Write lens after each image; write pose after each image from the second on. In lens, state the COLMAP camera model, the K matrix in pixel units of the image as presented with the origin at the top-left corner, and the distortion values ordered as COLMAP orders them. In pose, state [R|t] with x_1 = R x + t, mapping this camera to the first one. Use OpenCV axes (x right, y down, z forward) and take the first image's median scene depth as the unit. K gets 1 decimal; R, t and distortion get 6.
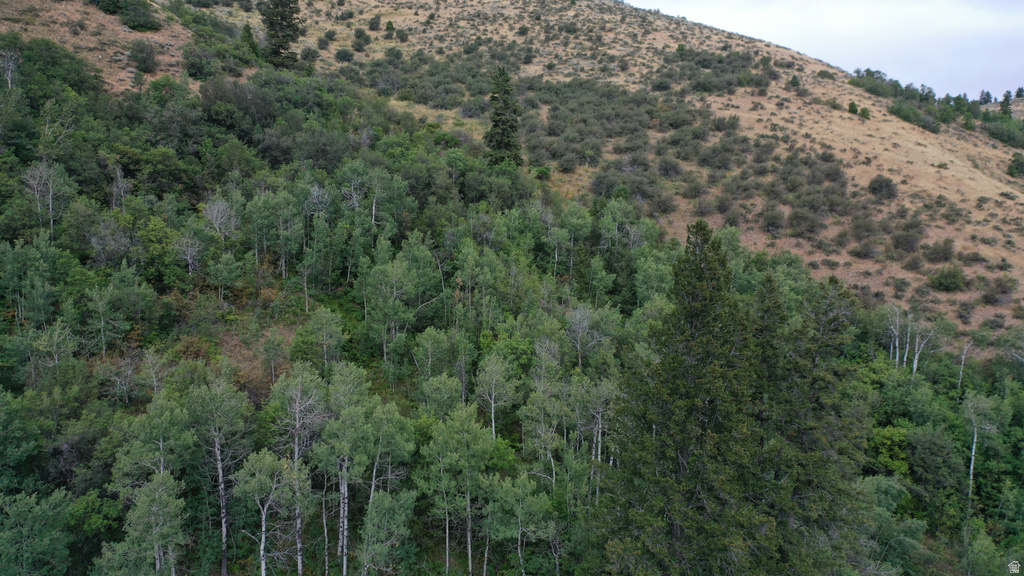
lens RADIAL K [[822.4, 0, 512.0], [0, 822.4, 288.0], [0, 0, 1]] dist [0.020804, 0.020446]
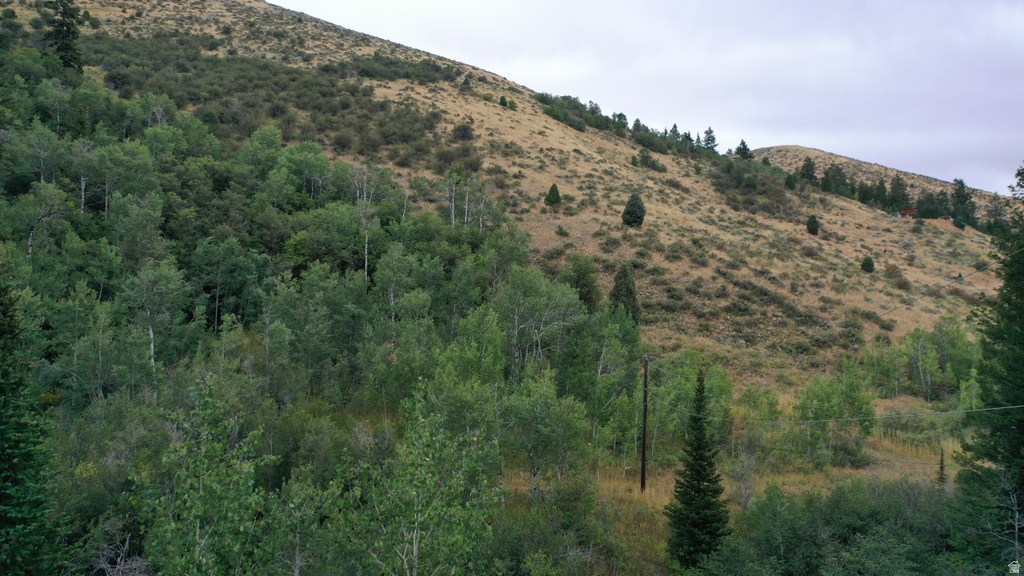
lens RADIAL K [[822.4, 0, 512.0], [0, 822.4, 288.0], [0, 0, 1]] dist [0.020804, 0.020446]
pose [[0.978240, 0.006854, 0.207363, 0.325293], [0.011193, 0.996256, -0.085729, 0.224070], [-0.207174, 0.086185, 0.974500, -0.127891]]
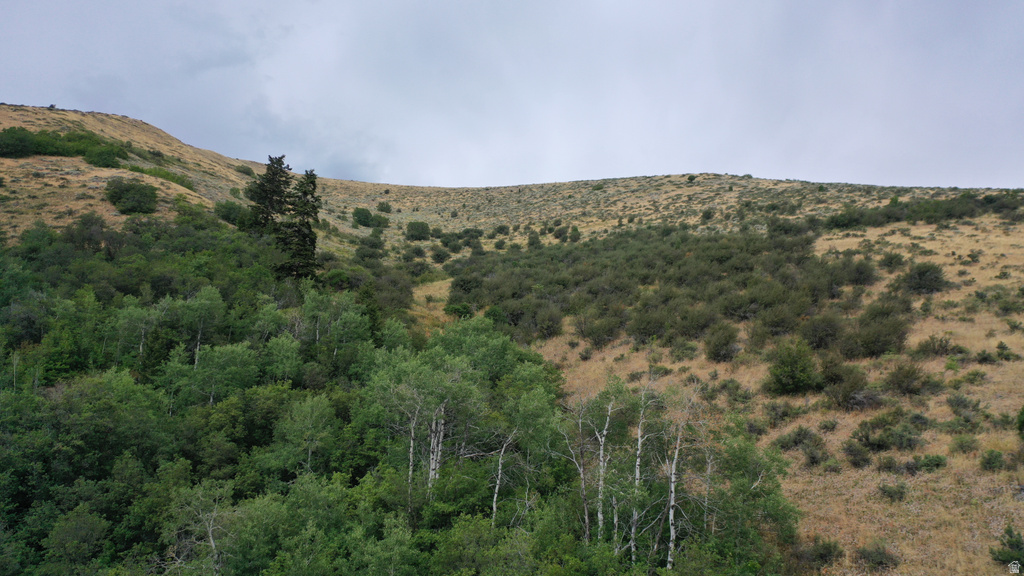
lens RADIAL K [[822.4, 0, 512.0], [0, 822.4, 288.0], [0, 0, 1]] dist [0.020804, 0.020446]
pose [[0.861199, -0.107372, -0.496797, 0.568000], [-0.057930, 0.950328, -0.305813, 0.094572], [0.504956, 0.292145, 0.812201, 0.435795]]
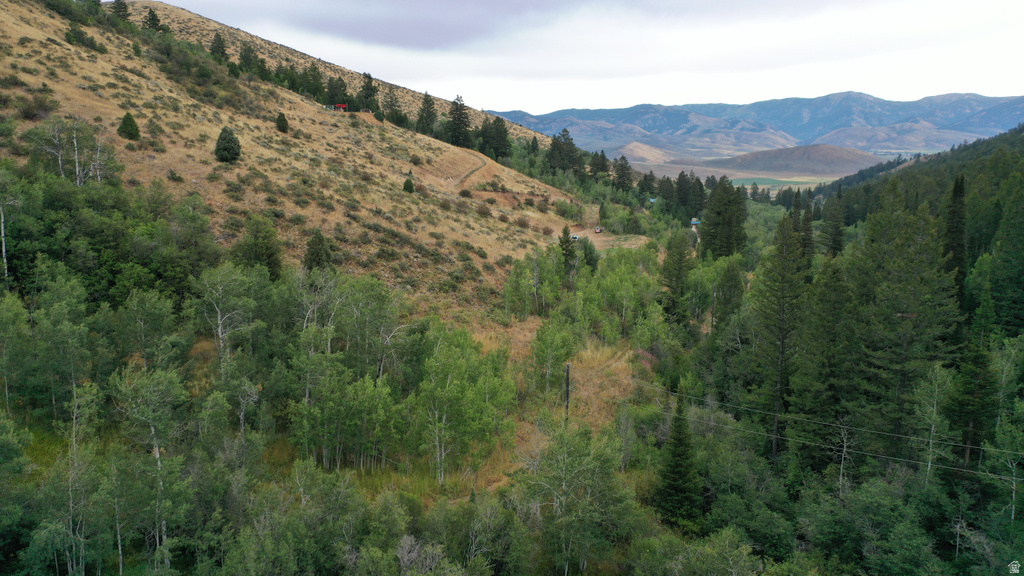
lens RADIAL K [[817.0, 0, 512.0], [0, 817.0, 288.0], [0, 0, 1]] dist [0.033581, 0.010014]
pose [[0.556042, -0.149706, 0.817561, 0.061438], [0.076562, 0.988688, 0.128970, 0.114596], [-0.827621, -0.009119, 0.561214, -0.006410]]
